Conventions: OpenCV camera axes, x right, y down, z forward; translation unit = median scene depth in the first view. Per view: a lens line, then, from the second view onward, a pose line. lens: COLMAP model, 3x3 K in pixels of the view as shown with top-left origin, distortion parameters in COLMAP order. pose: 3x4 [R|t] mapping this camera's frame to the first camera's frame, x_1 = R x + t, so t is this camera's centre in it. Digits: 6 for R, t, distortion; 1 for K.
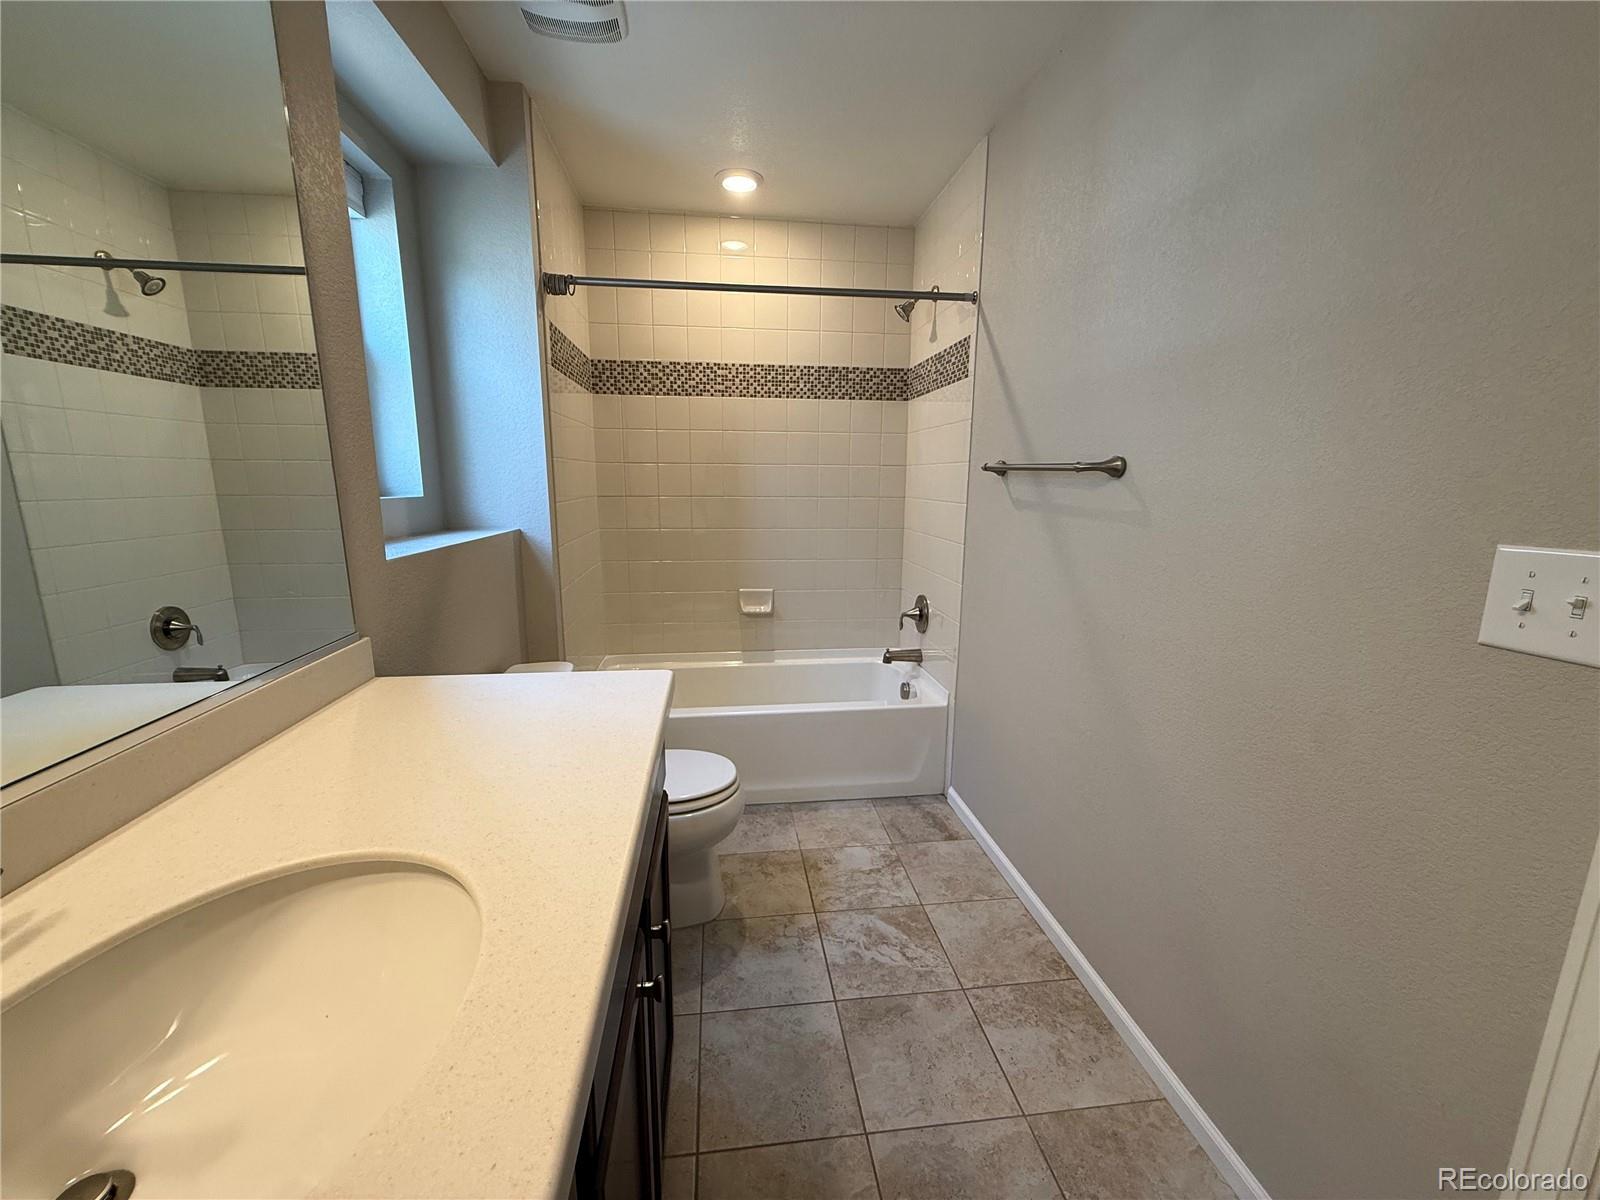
lens RADIAL K [[636.8, 0, 796.7], [0, 636.8, 598.2], [0, 0, 1]] dist [-0.000205, 0.000245]
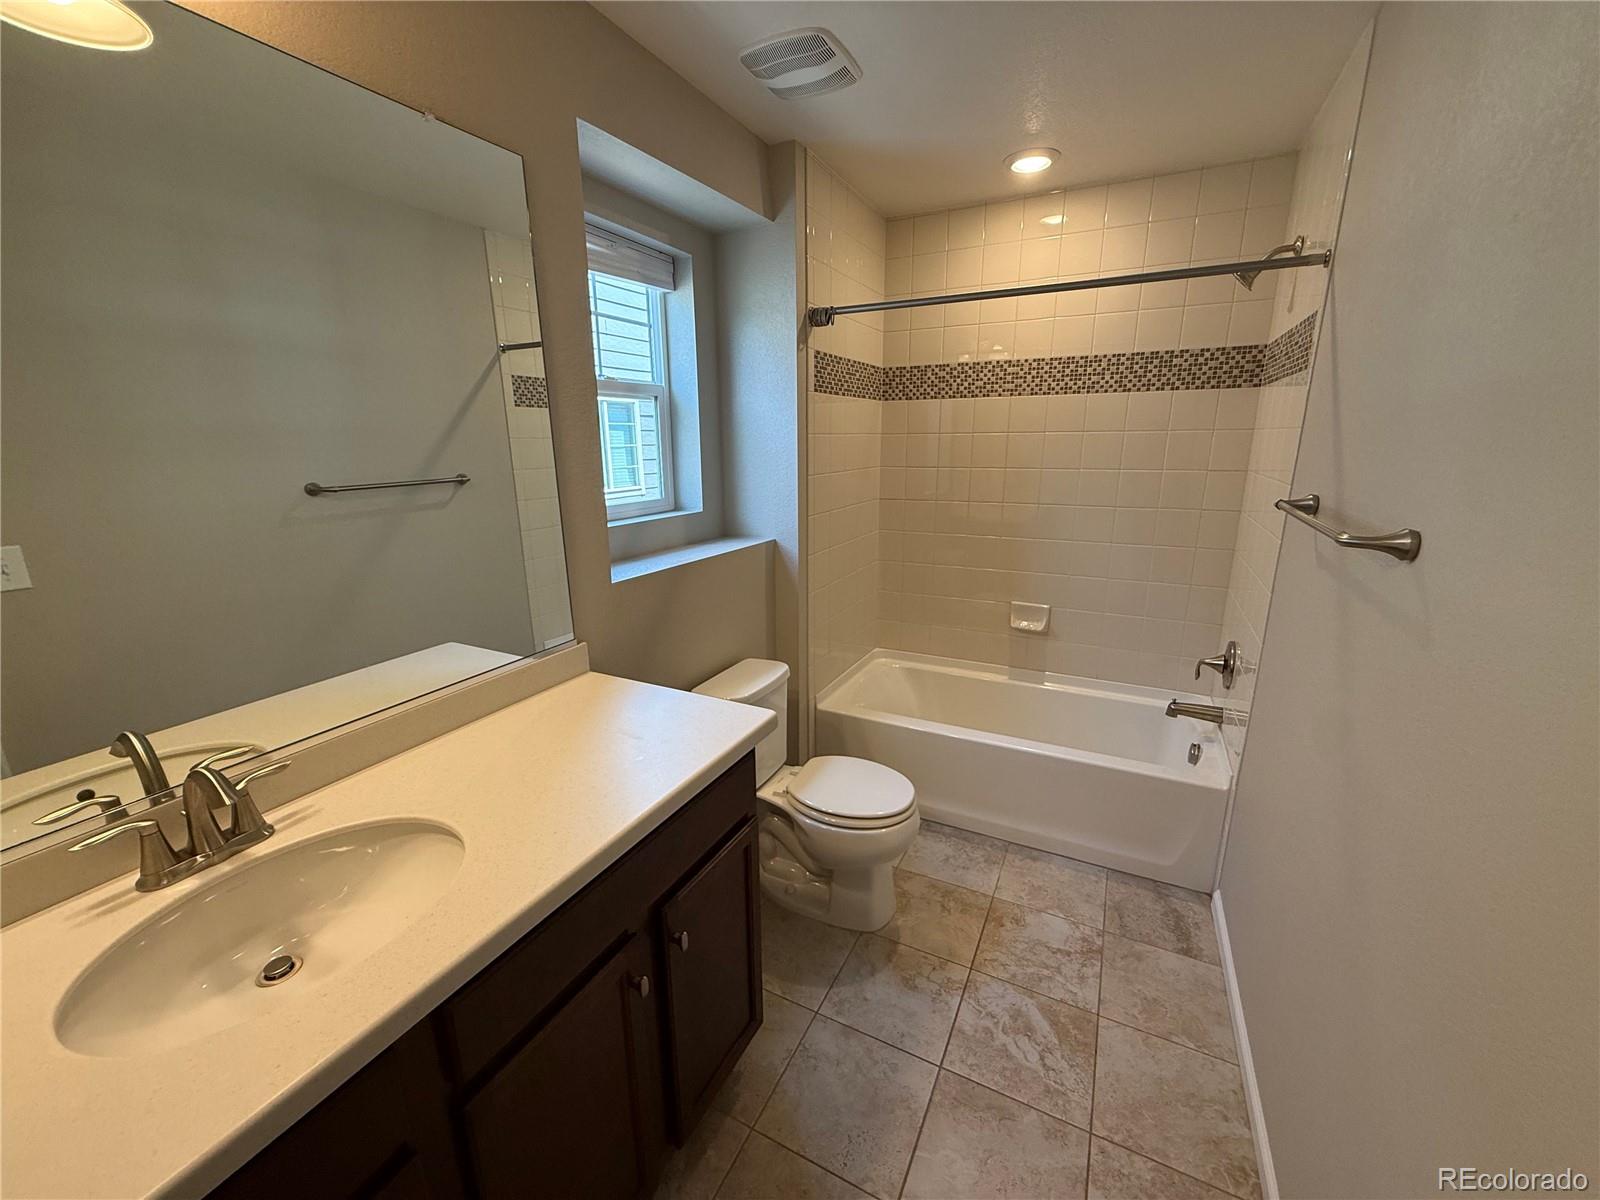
lens RADIAL K [[636.8, 0, 795.9], [0, 636.8, 598.3], [0, 0, 1]] dist [-0.000205, 0.000245]
pose [[0.824833, 0.123374, -0.551752, 0.244780], [-0.091132, 0.992152, 0.085613, -0.104468], [0.557984, -0.020334, 0.829603, 0.064600]]
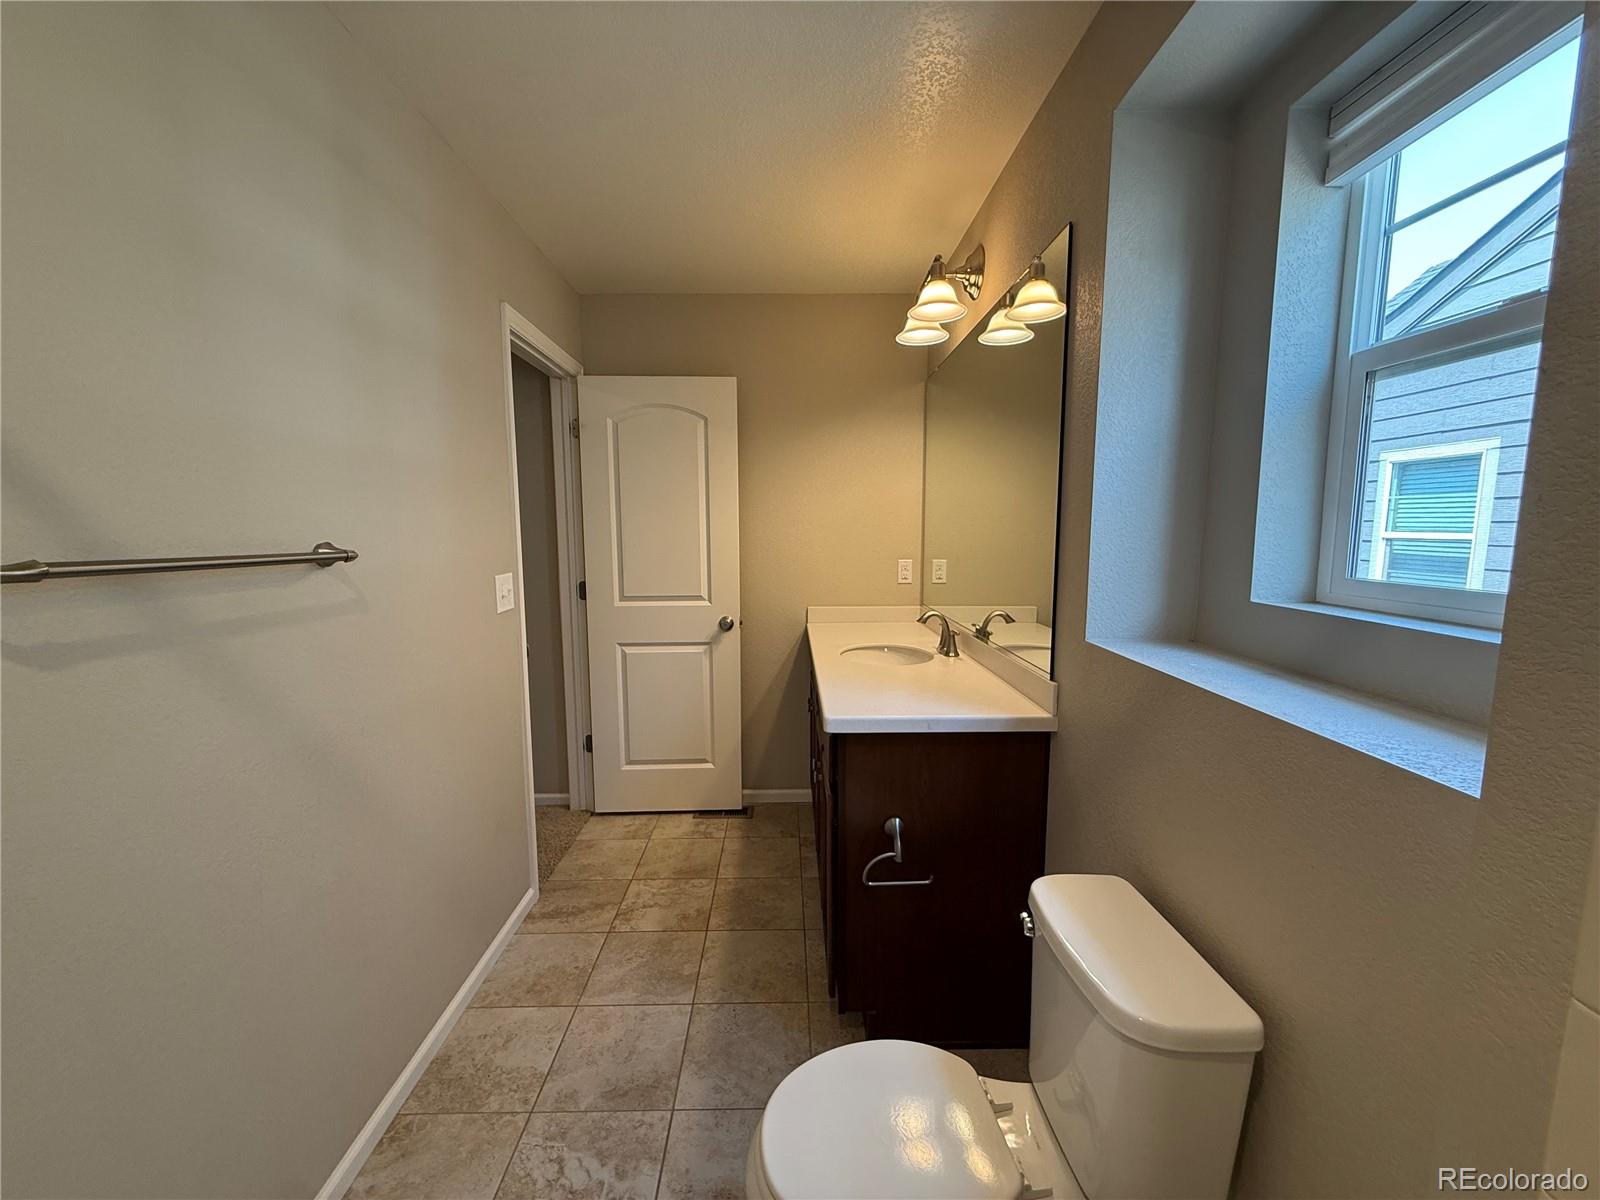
lens RADIAL K [[636.8, 0, 802.3], [0, 636.8, 604.3], [0, 0, 1]] dist [-0.000205, 0.000245]
pose [[-0.994943, -0.027391, 0.096630, -0.151714], [0.004387, 0.949326, 0.314261, -0.285871], [-0.100342, 0.313096, -0.944406, 1.230842]]
